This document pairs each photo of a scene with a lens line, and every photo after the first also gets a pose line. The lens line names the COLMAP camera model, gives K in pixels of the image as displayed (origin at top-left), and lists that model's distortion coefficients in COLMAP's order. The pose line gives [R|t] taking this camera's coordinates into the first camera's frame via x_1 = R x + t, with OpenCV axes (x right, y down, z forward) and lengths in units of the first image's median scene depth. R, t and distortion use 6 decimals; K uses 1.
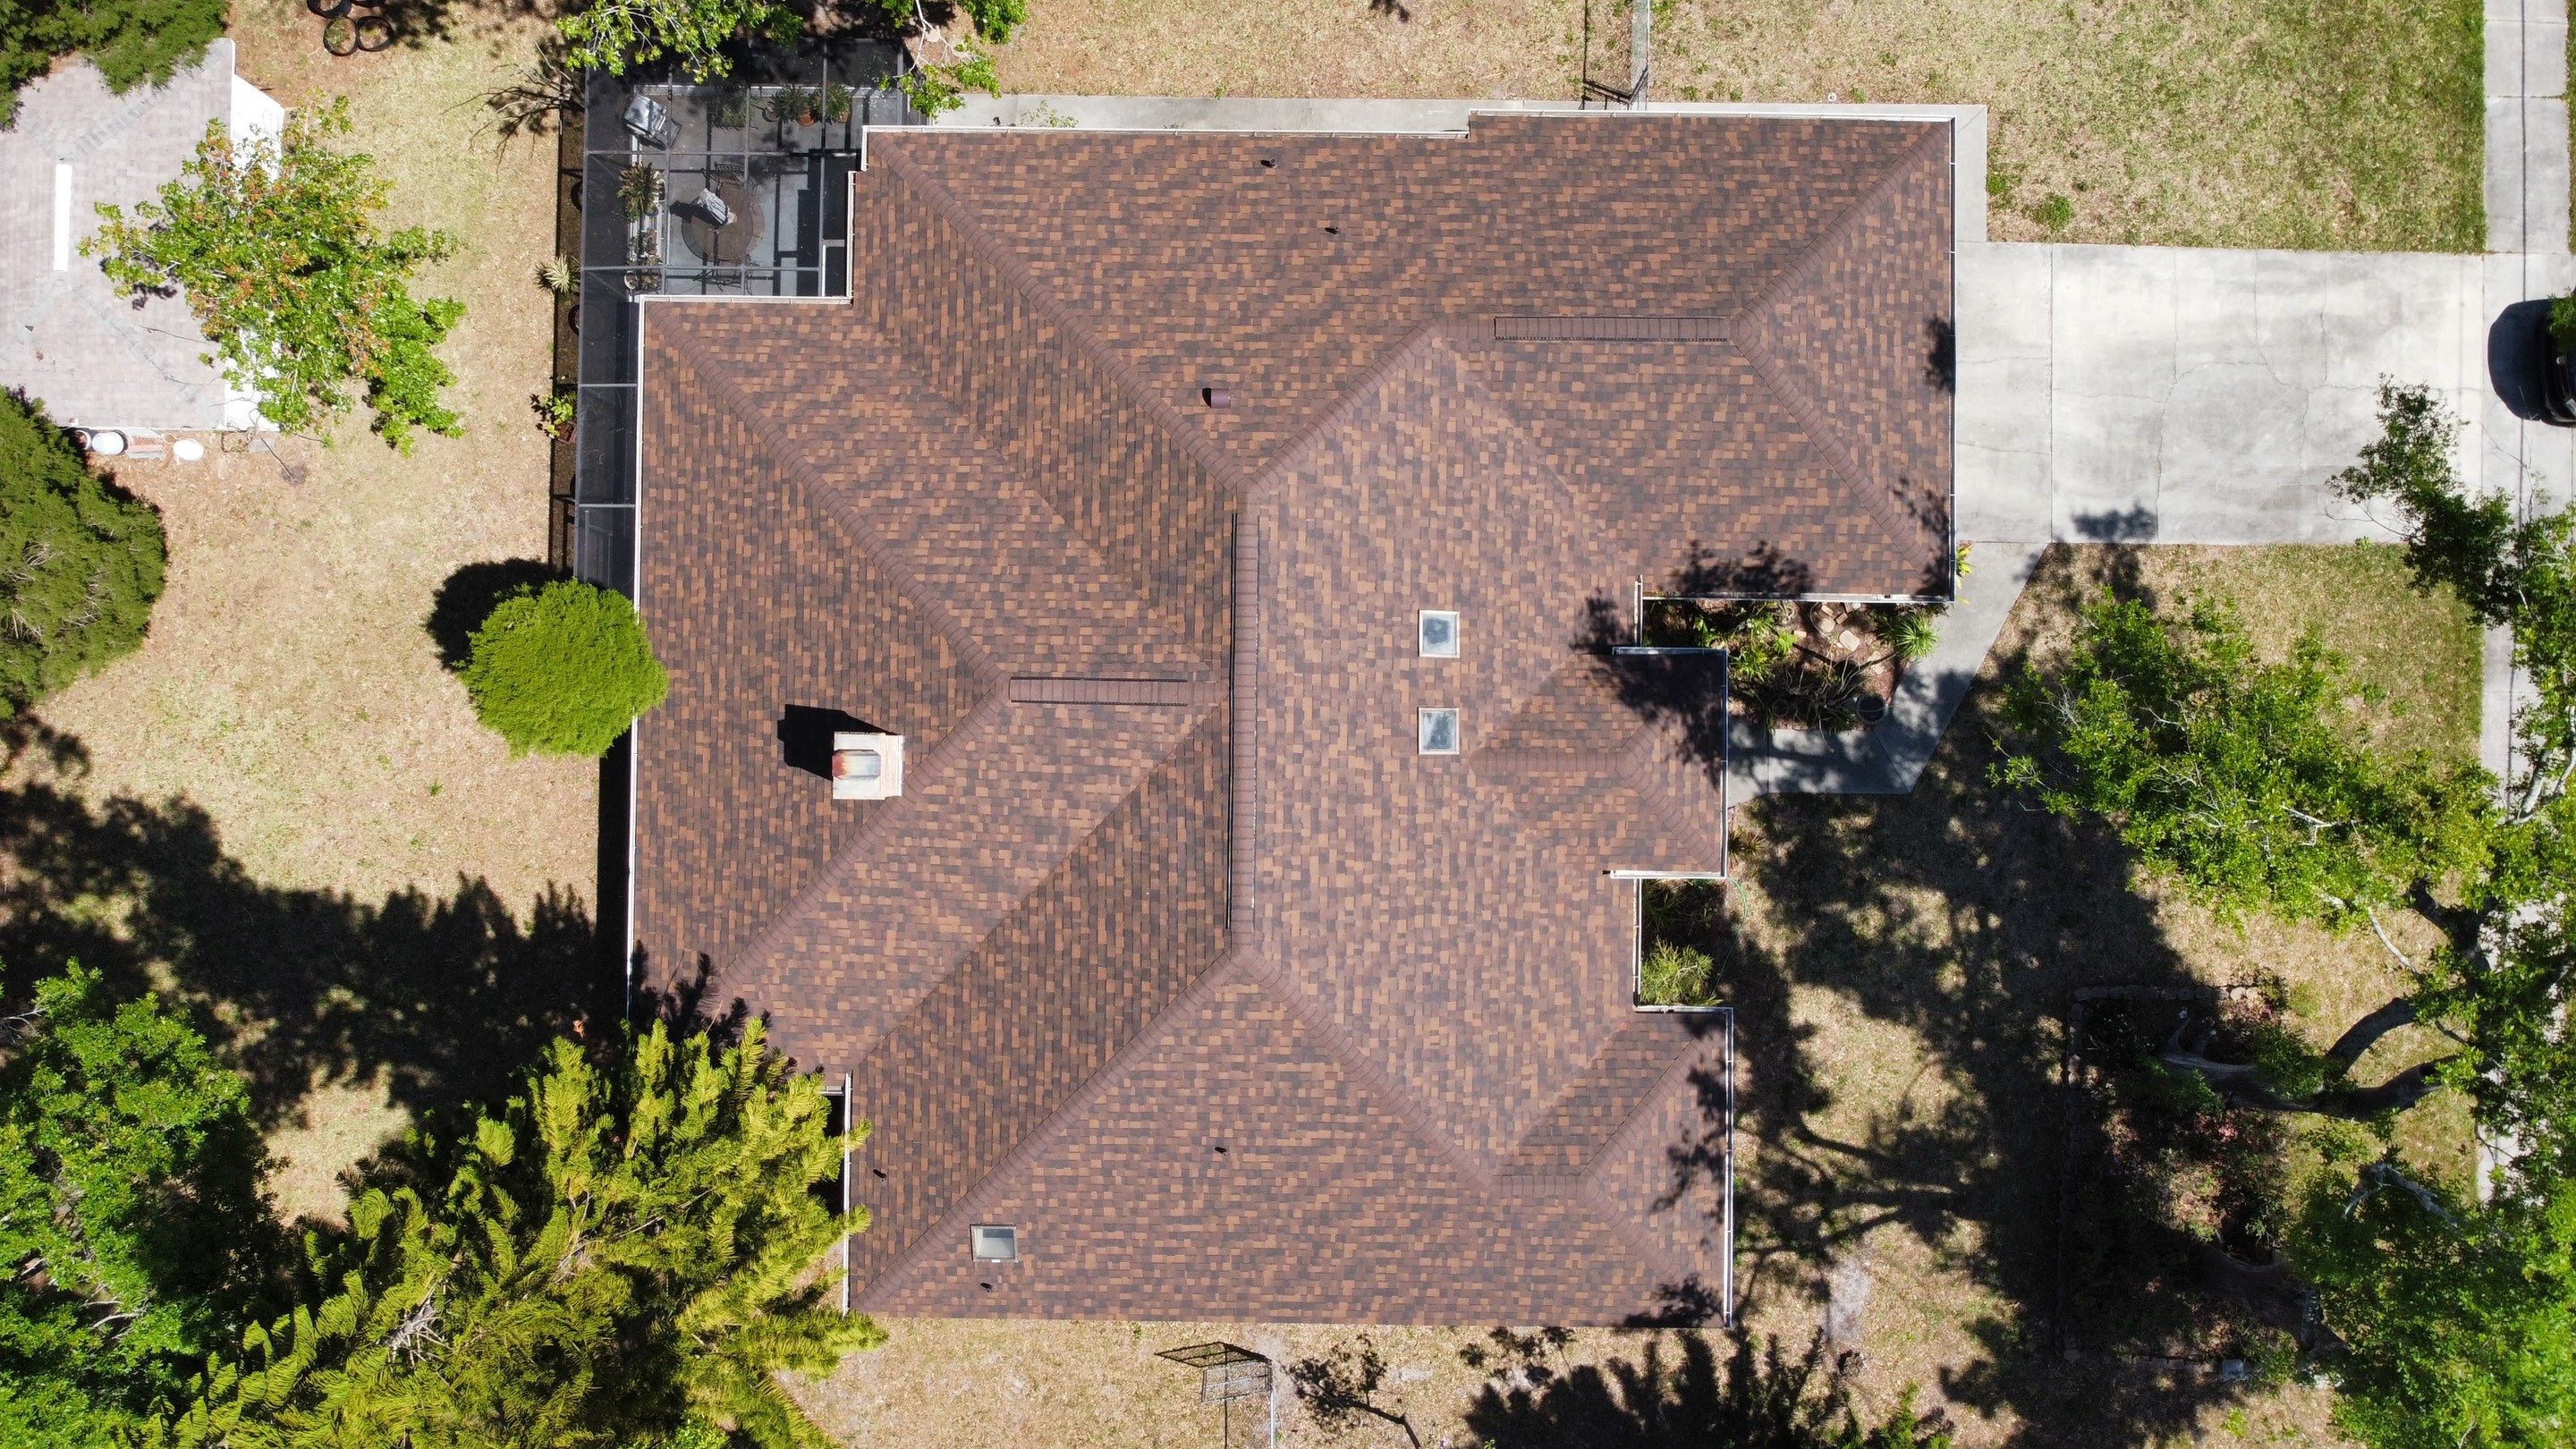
lens RADIAL K [[1949.6, 0, 1271.3], [0, 1949.6, 703.2], [0, 0, 1]] dist [-0.010791, 0.014423]
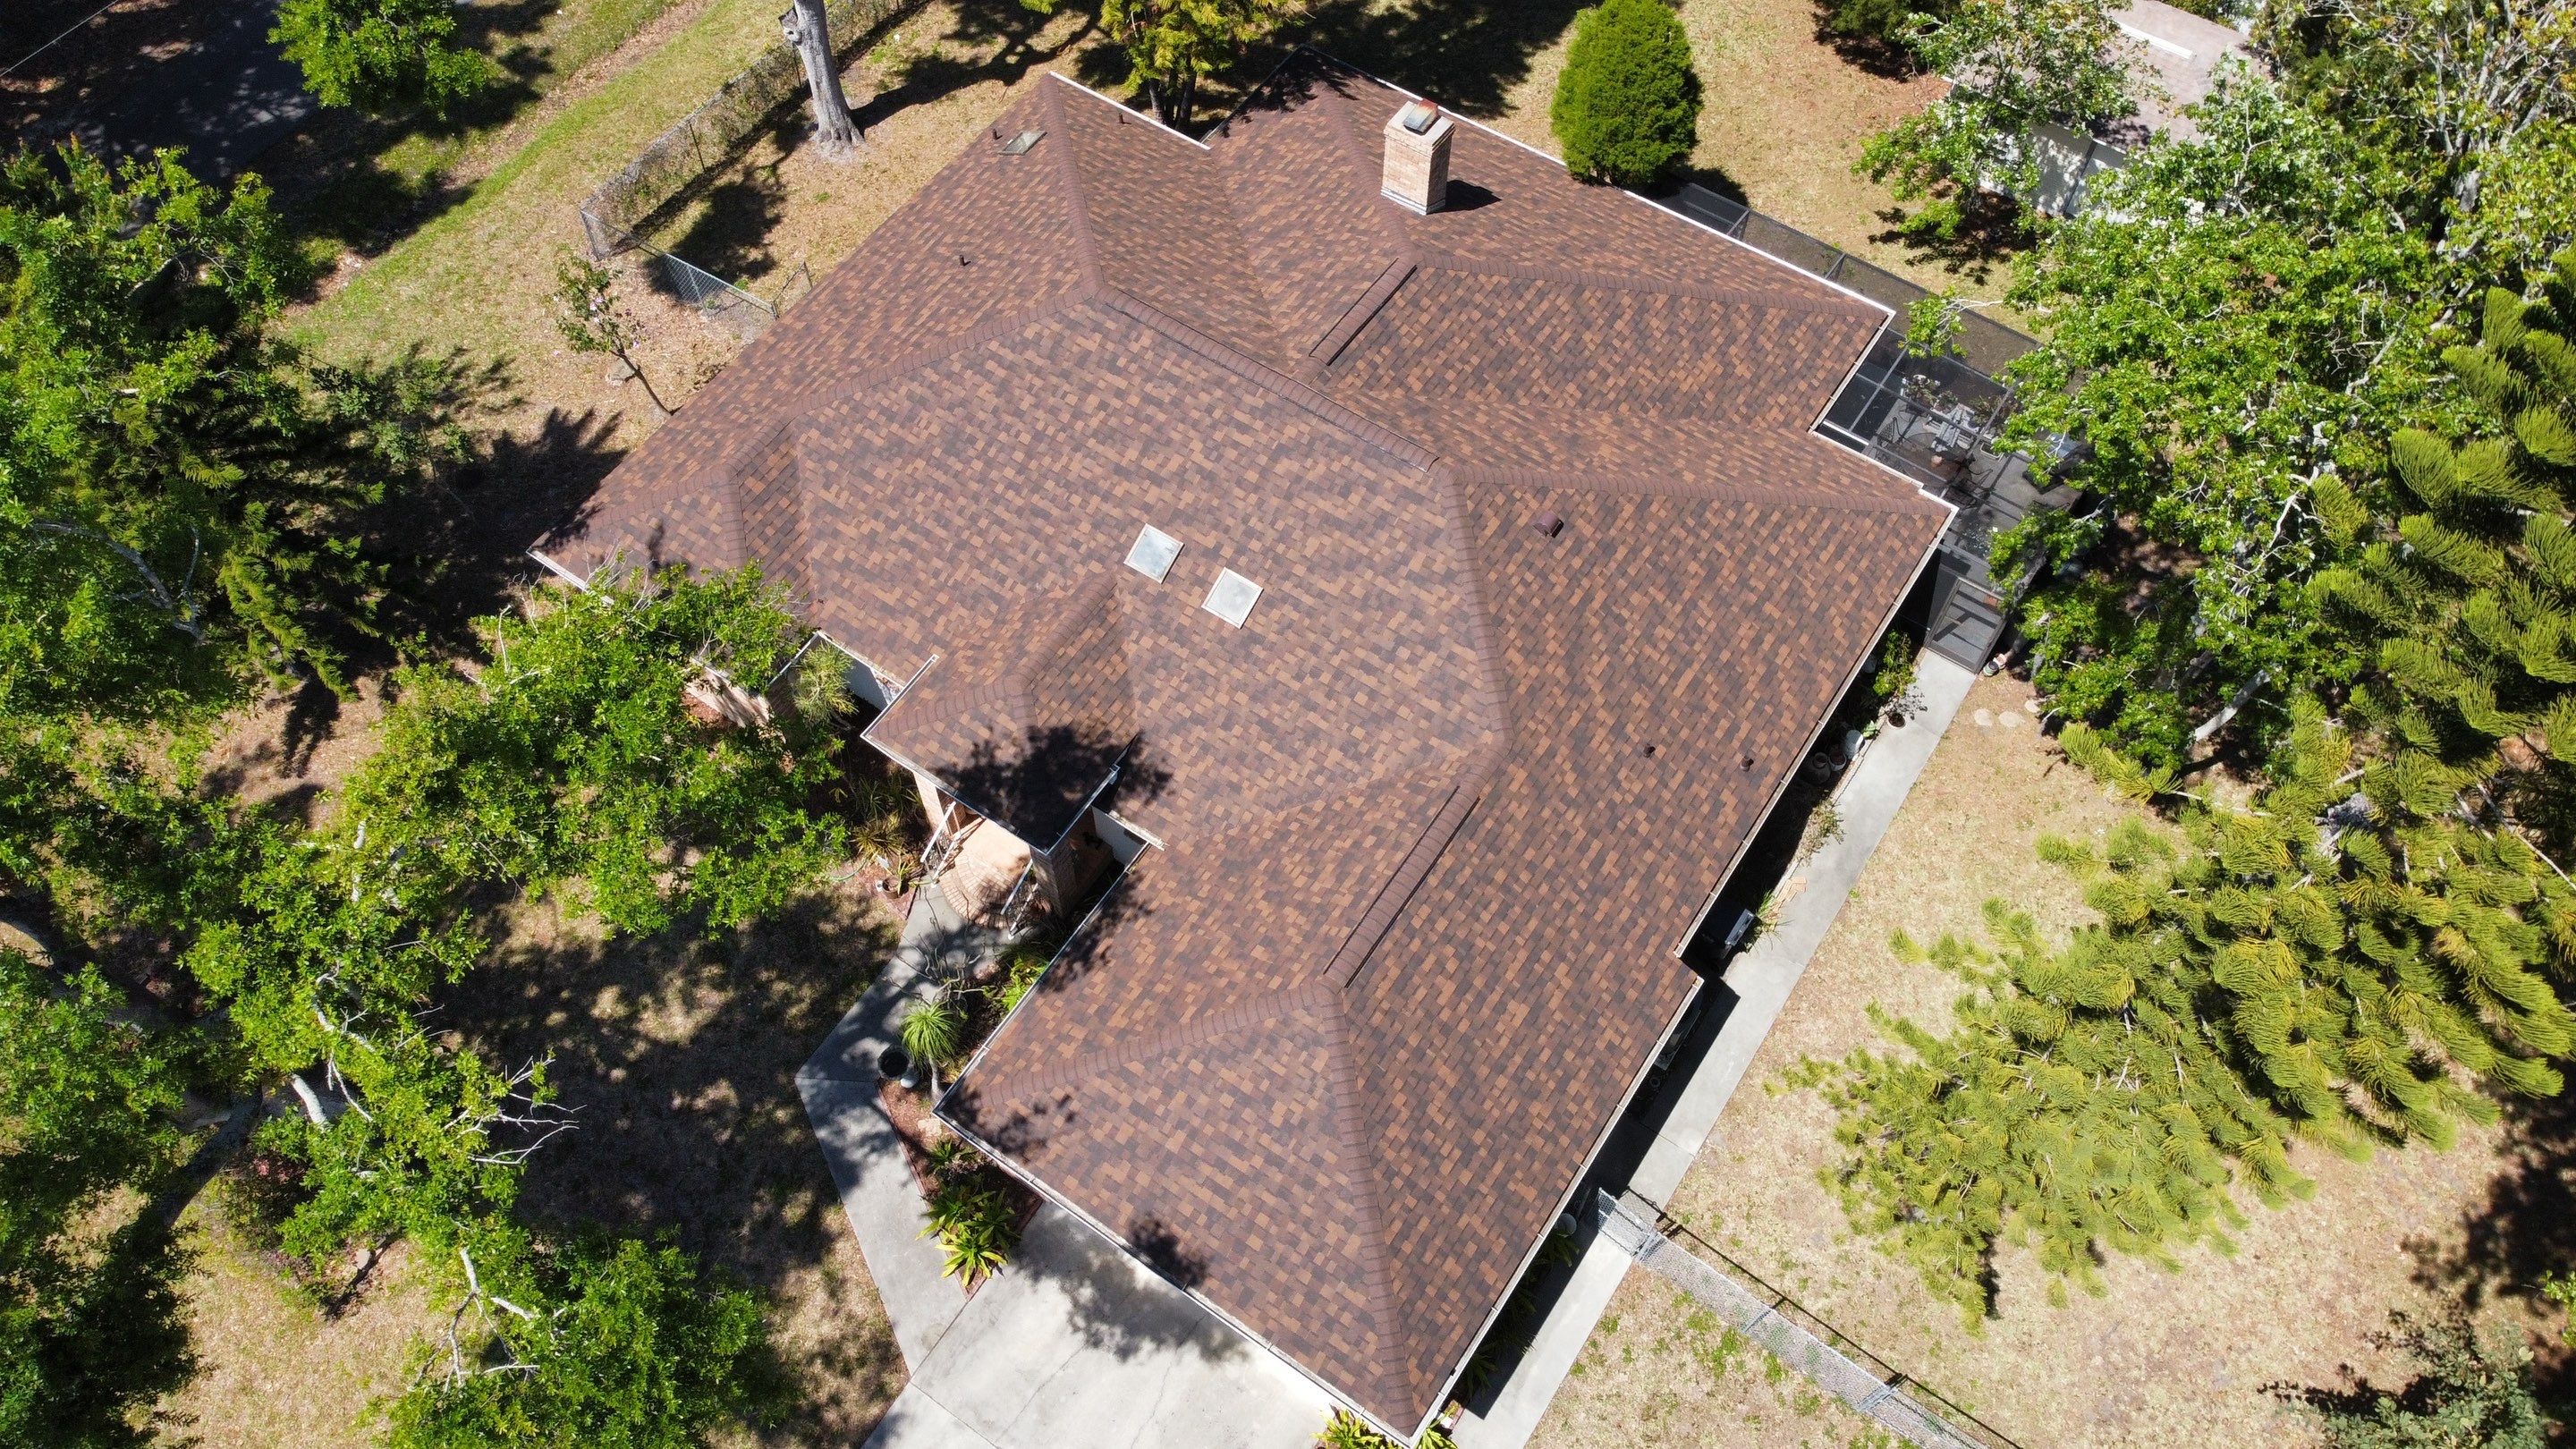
lens RADIAL K [[1979.0, 0, 1227.1], [0, 1979.0, 680.7], [0, 0, 1]] dist [-0.009390, -0.033965]
pose [[-0.564675, 0.700717, -0.436047, 0.526015], [-0.824726, -0.459159, 0.330151, -0.363900], [0.031127, 0.546048, 0.837176, 0.164383]]
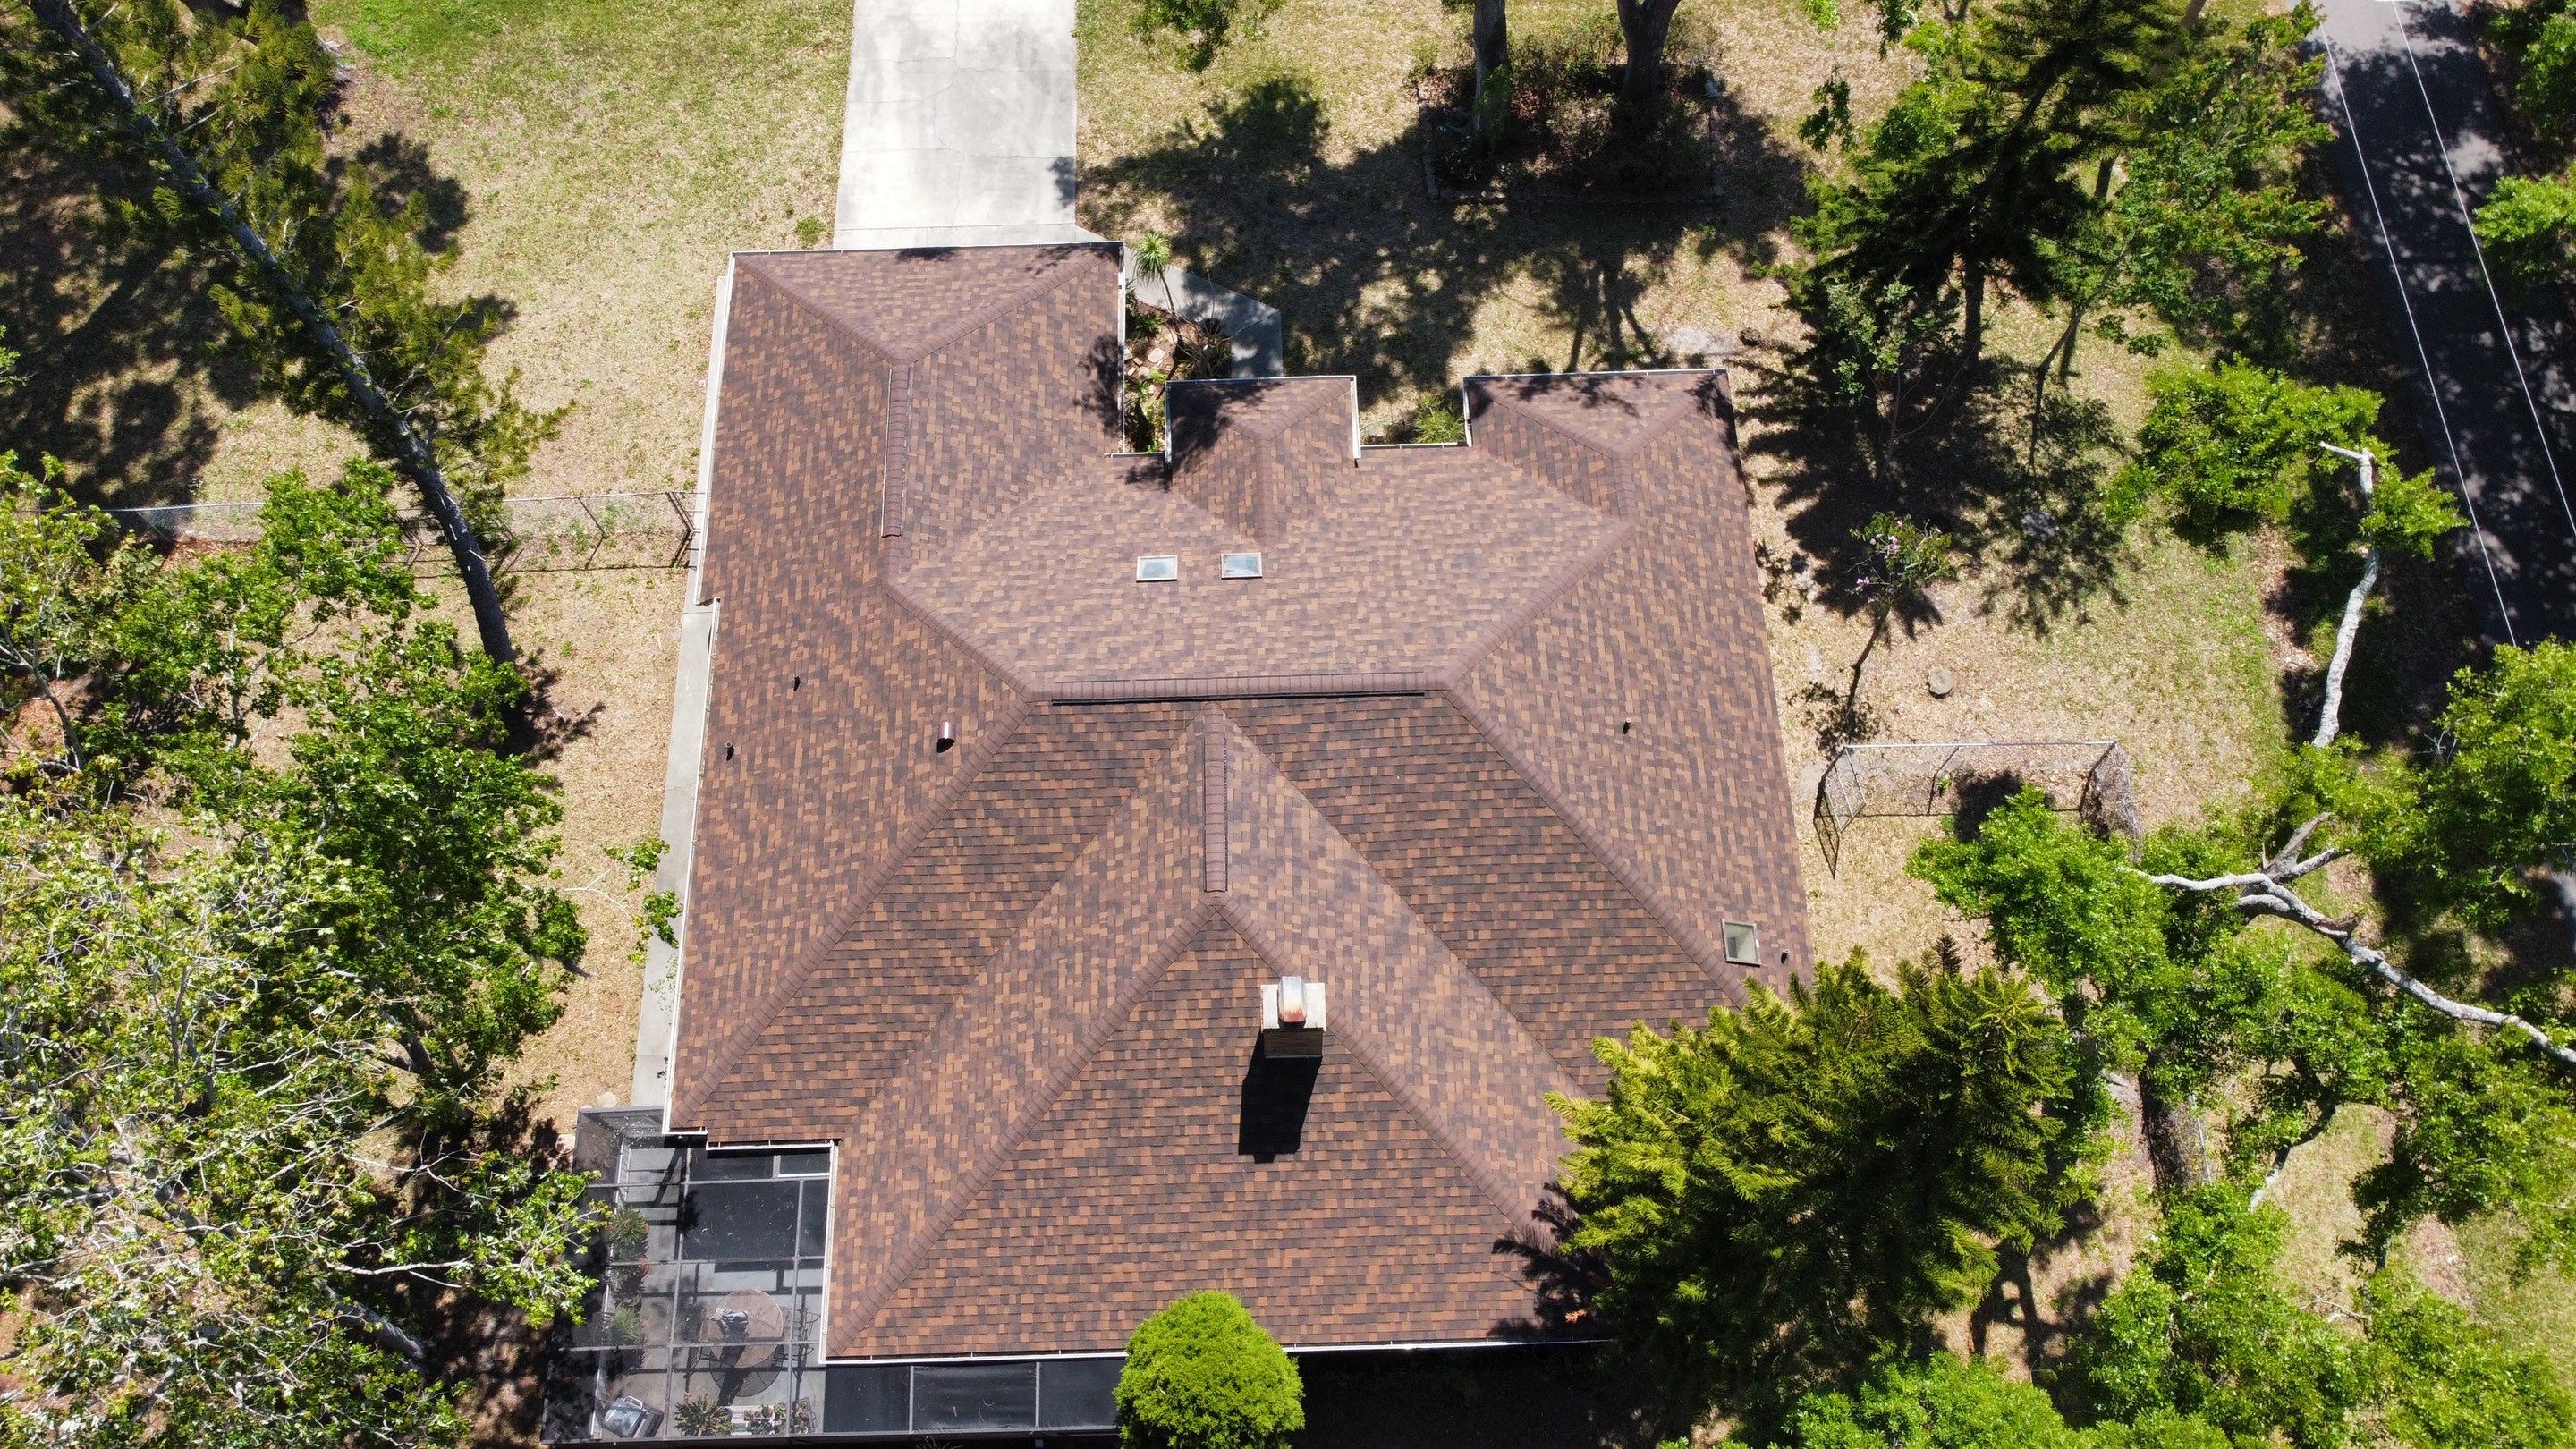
lens RADIAL K [[1949.6, 0, 1269.2], [0, 1949.6, 692.3], [0, 0, 1]] dist [-0.010791, 0.014423]
pose [[-0.040023, -0.911639, 0.409039, -0.425718], [0.999093, -0.030548, 0.029674, -0.005535], [-0.014557, 0.409855, 0.912034, -0.017772]]
